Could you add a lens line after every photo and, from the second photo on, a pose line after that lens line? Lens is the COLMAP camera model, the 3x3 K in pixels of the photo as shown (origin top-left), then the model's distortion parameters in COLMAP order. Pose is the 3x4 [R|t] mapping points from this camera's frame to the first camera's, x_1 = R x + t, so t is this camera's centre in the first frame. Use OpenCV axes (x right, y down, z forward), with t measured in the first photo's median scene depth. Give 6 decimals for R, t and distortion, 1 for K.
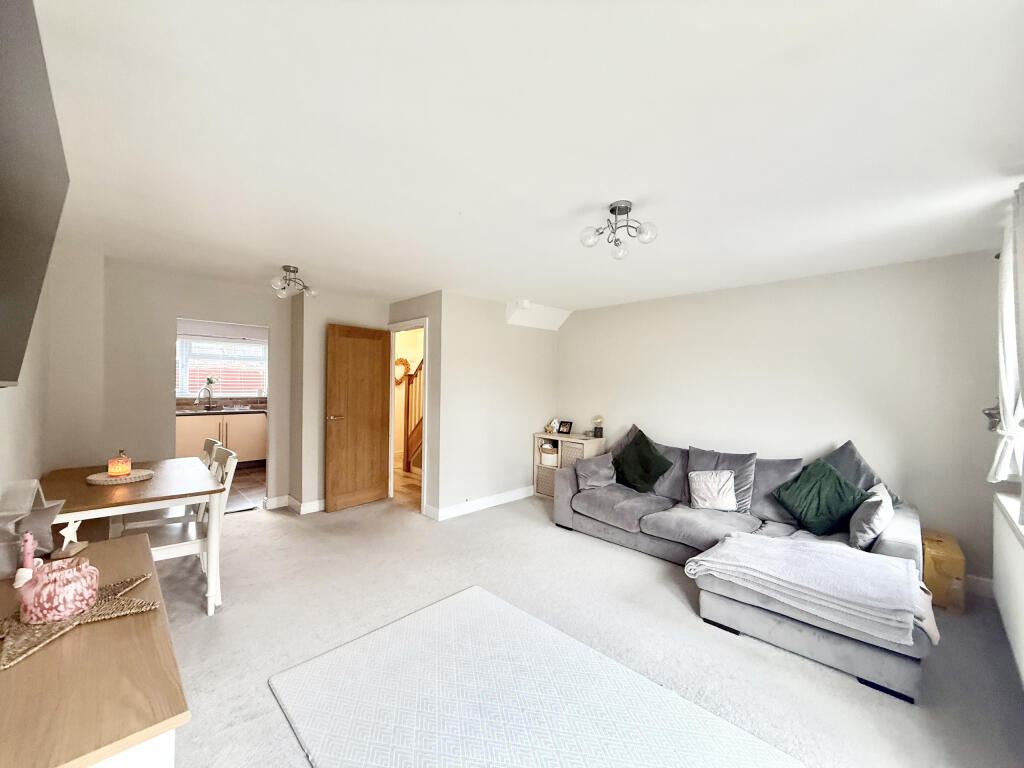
lens RADIAL K [[407.4, 0, 516.4], [0, 407.4, 381.9], [0, 0, 1]] dist [0.001392, -0.000111]
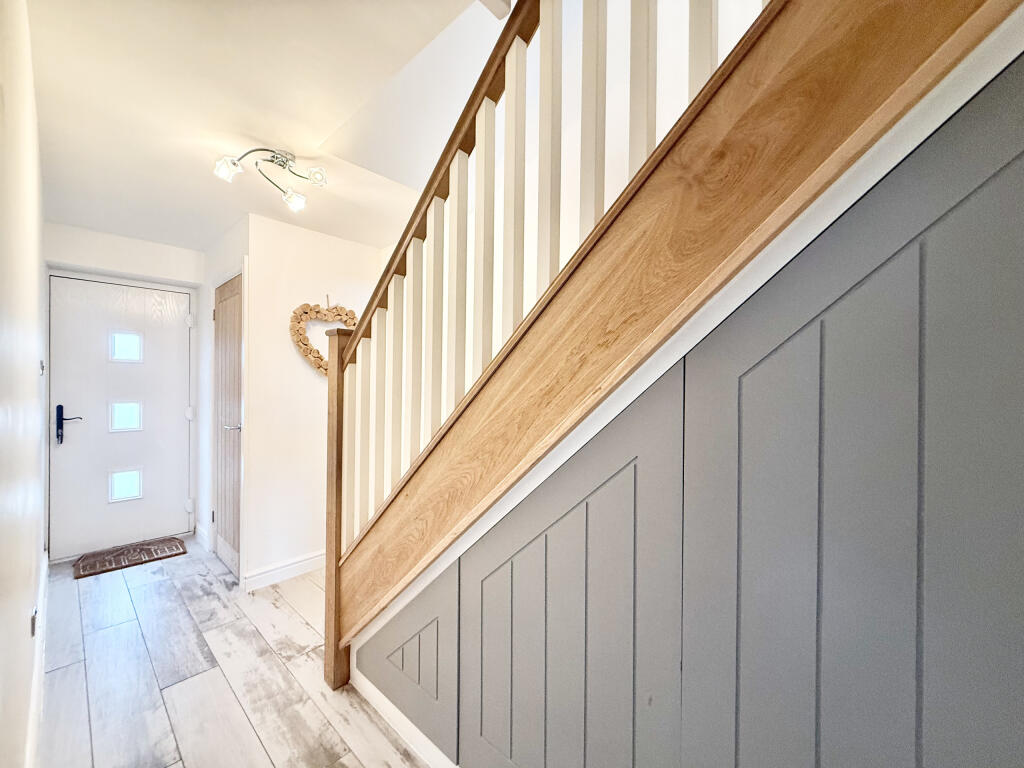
lens RADIAL K [[407.4, 0, 515.2], [0, 407.4, 382.0], [0, 0, 1]] dist [0.001392, -0.000111]
pose [[0.998907, -0.002550, 0.046673, -0.225882], [0.002035, 0.999937, 0.011078, 0.019473], [-0.046698, -0.010971, 0.998849, 1.013459]]
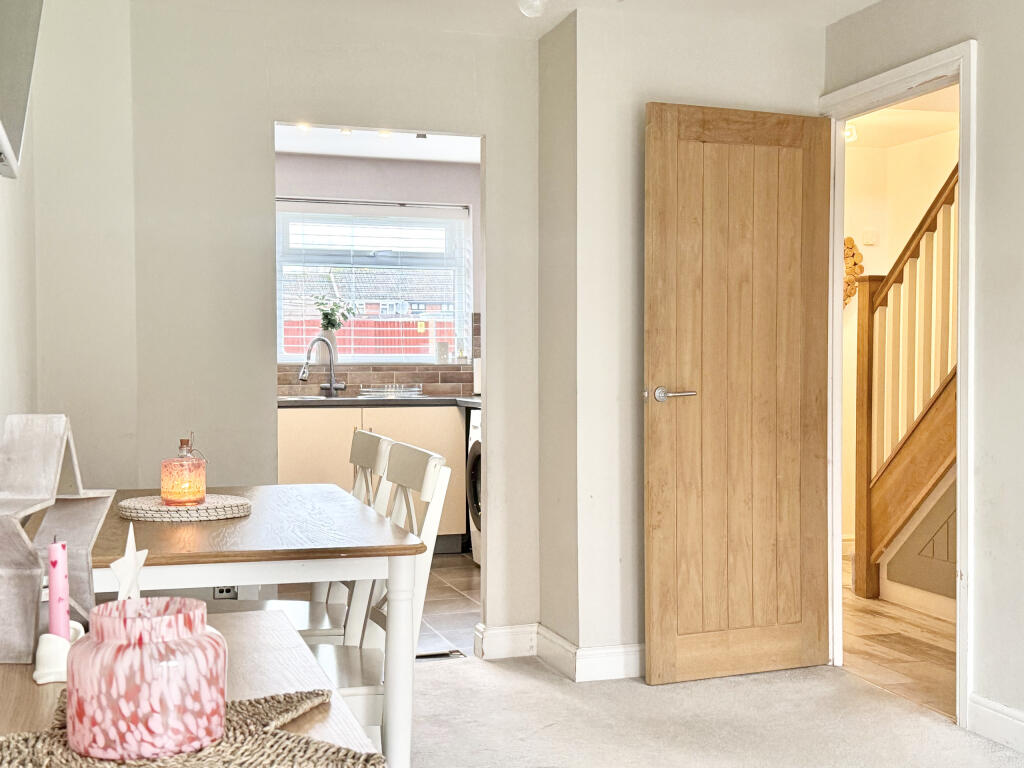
lens RADIAL K [[1268.9, 0, 510.8], [0, 1268.9, 386.0], [0, 0, 1]] dist [0.084964, 0.000000]
pose [[0.887154, -0.004022, -0.461455, -0.089818], [0.011989, 0.999825, 0.014334, 0.065064], [0.461317, -0.018249, 0.887048, 0.048906]]
